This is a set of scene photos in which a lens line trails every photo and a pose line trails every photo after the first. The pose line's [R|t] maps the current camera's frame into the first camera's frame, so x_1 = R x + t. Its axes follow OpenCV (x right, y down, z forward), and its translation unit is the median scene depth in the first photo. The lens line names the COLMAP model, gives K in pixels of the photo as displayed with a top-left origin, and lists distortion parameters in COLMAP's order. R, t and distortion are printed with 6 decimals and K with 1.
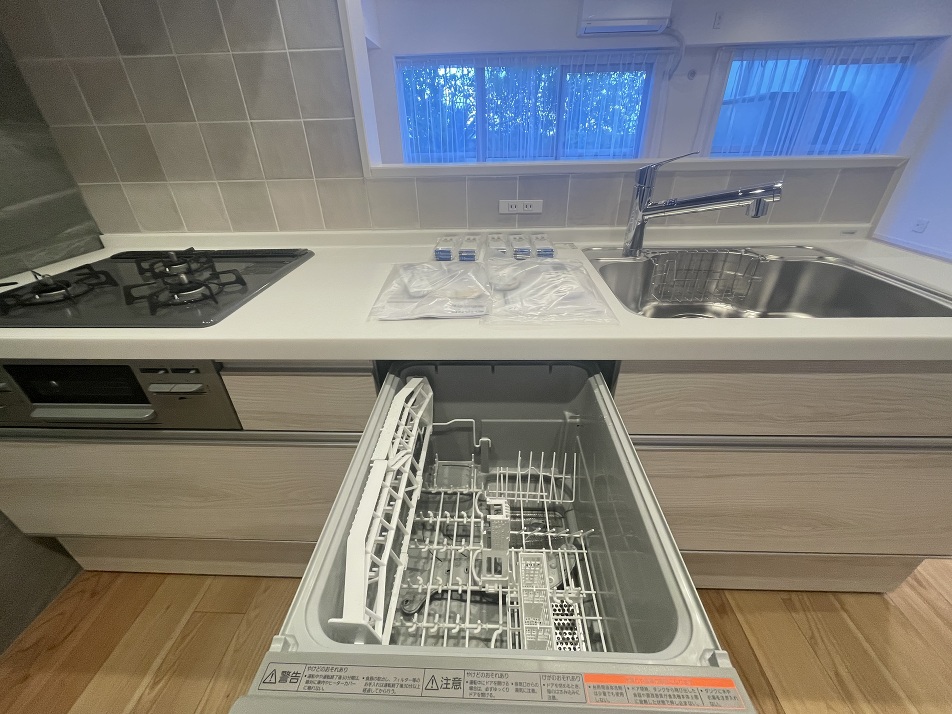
lens RADIAL K [[384.3, 0, 476.9], [0, 384.3, 359.3], [0, 0, 1]] dist [-0.000587, -0.000537]
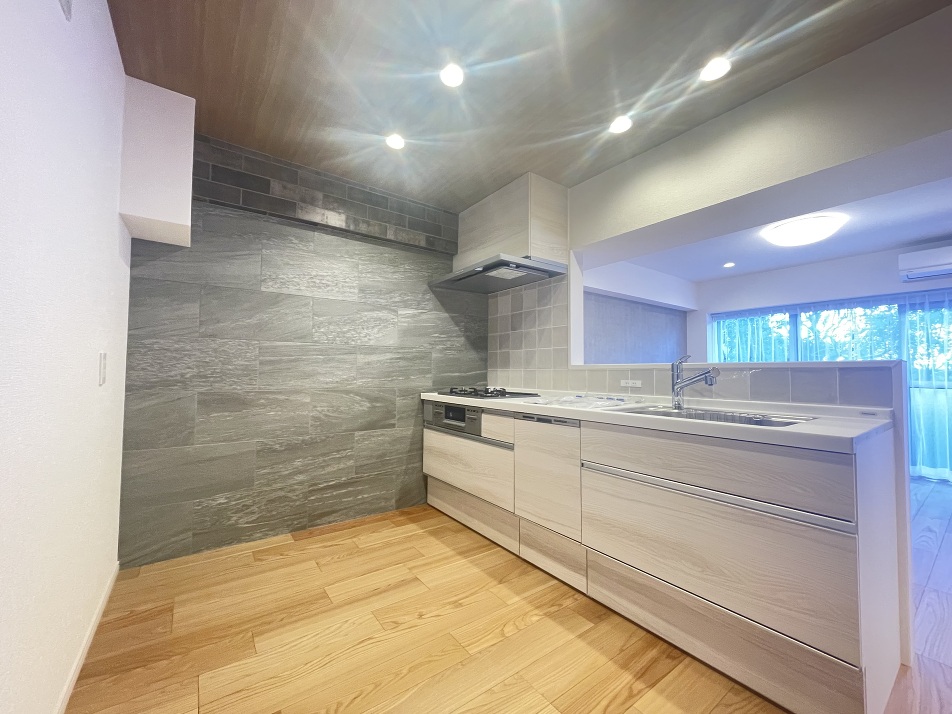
lens RADIAL K [[384.3, 0, 473.5], [0, 384.3, 357.6], [0, 0, 1]] dist [-0.000587, -0.000537]
pose [[0.622234, -0.003519, -0.782823, 1.210271], [-0.414086, 0.847159, -0.332949, 0.497190], [0.664347, 0.531329, 0.525674, -0.657196]]
